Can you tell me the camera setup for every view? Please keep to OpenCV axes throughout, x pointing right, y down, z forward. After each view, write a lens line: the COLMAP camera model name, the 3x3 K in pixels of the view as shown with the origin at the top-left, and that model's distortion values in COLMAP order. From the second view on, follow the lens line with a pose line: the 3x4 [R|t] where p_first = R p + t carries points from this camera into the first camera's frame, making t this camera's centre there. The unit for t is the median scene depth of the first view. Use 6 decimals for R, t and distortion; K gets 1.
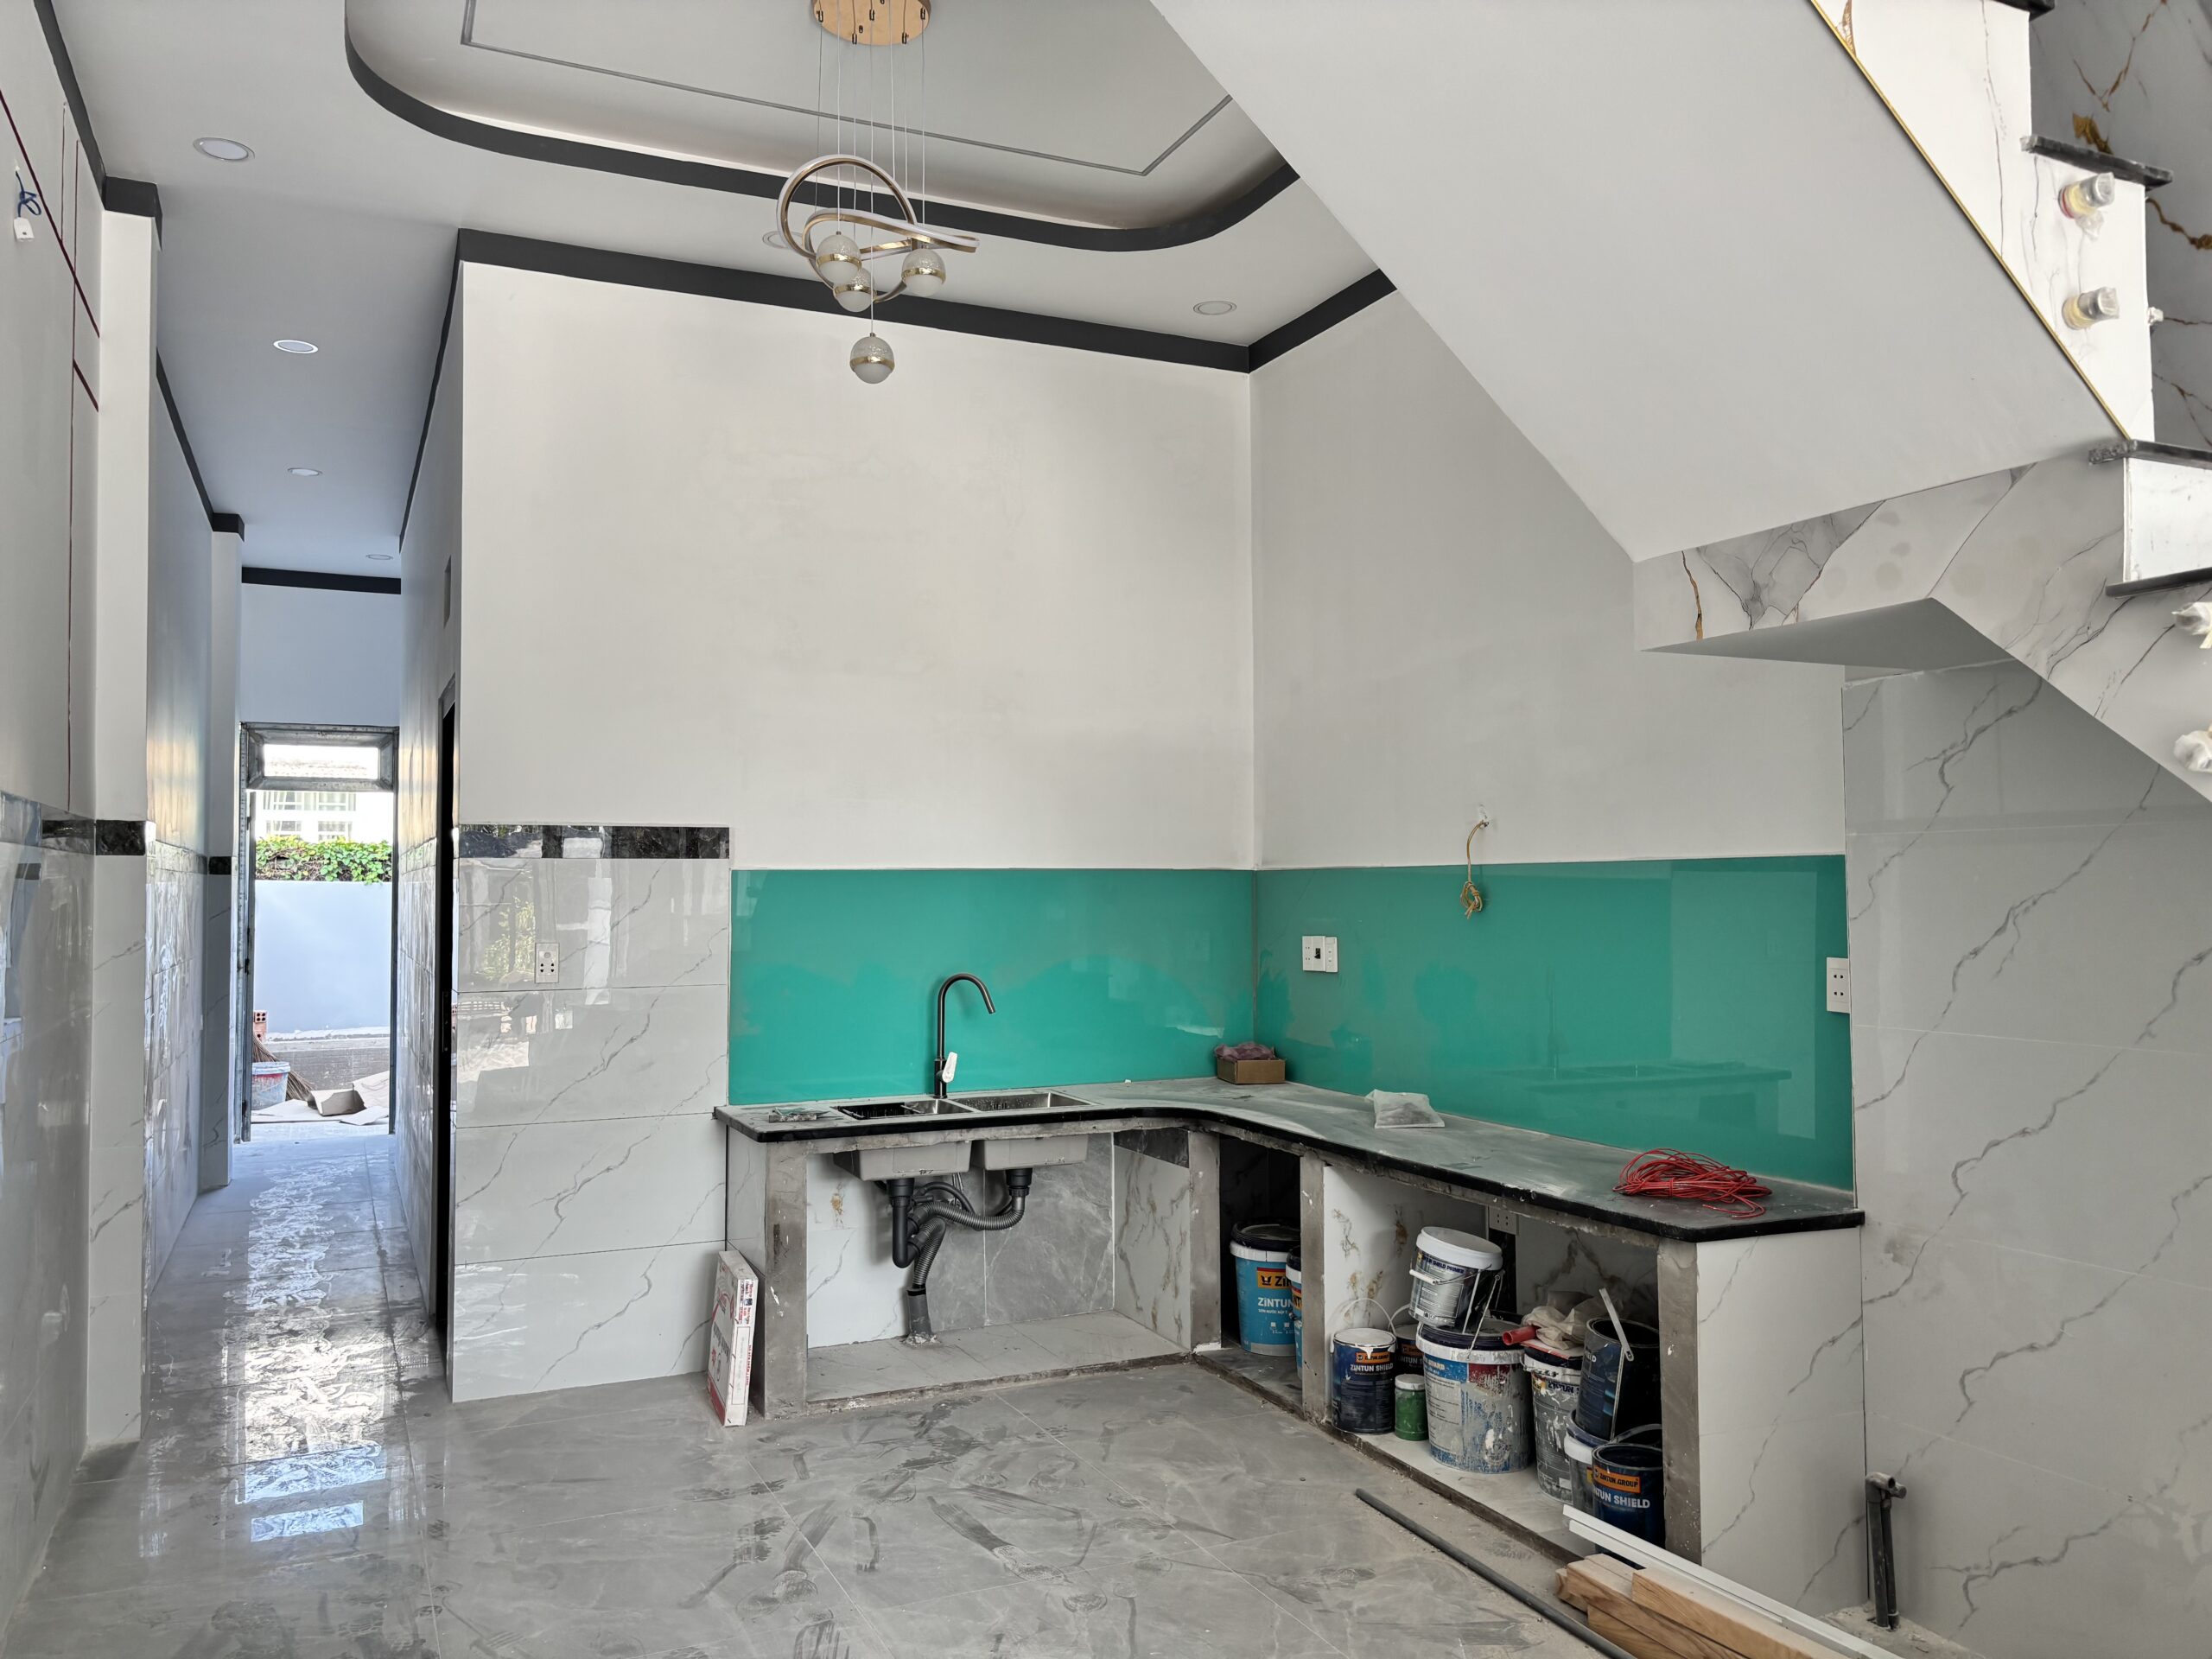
lens RADIAL K [[1648.4, 0, 1107.7], [0, 1648.4, 843.8], [0, 0, 1]] dist [-0.020403, -0.002681]
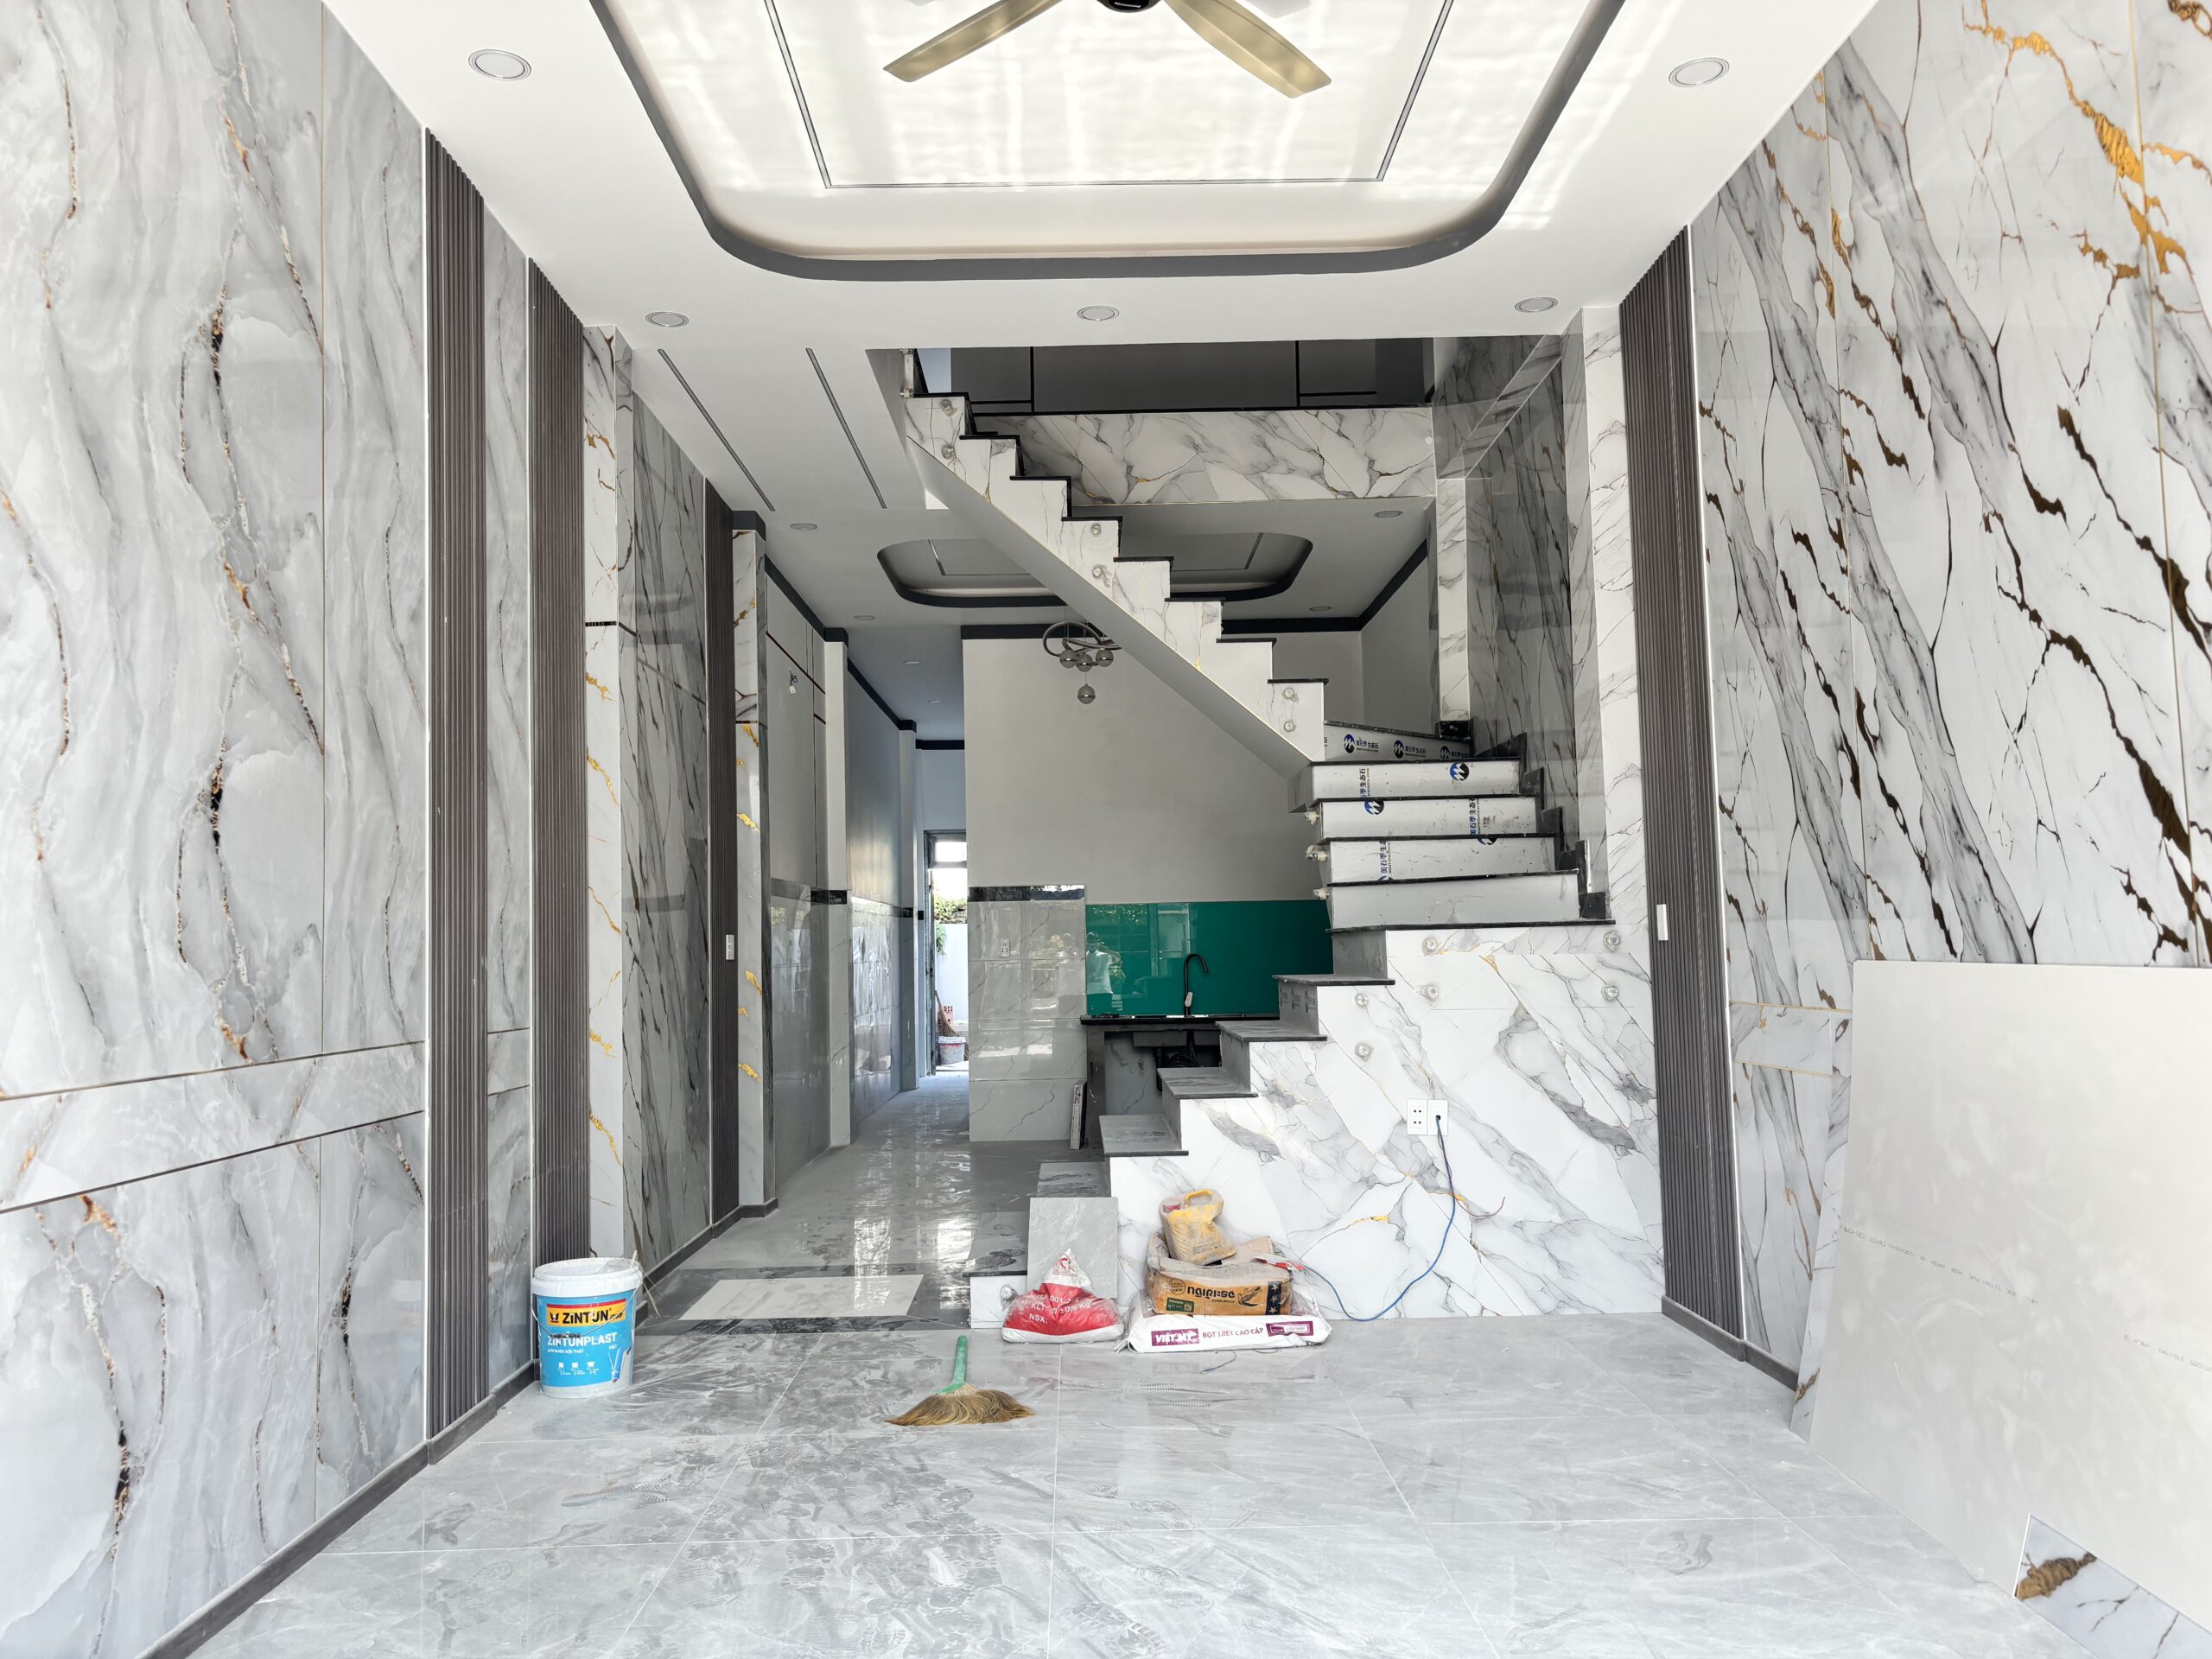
lens RADIAL K [[1648.4, 0, 1107.7], [0, 1648.4, 843.8], [0, 0, 1]] dist [-0.020403, -0.002681]
pose [[0.909721, -0.039595, -0.413327, 0.675618], [0.027637, 0.999010, -0.034873, 0.011609], [0.414299, 0.020301, 0.909914, -0.924836]]
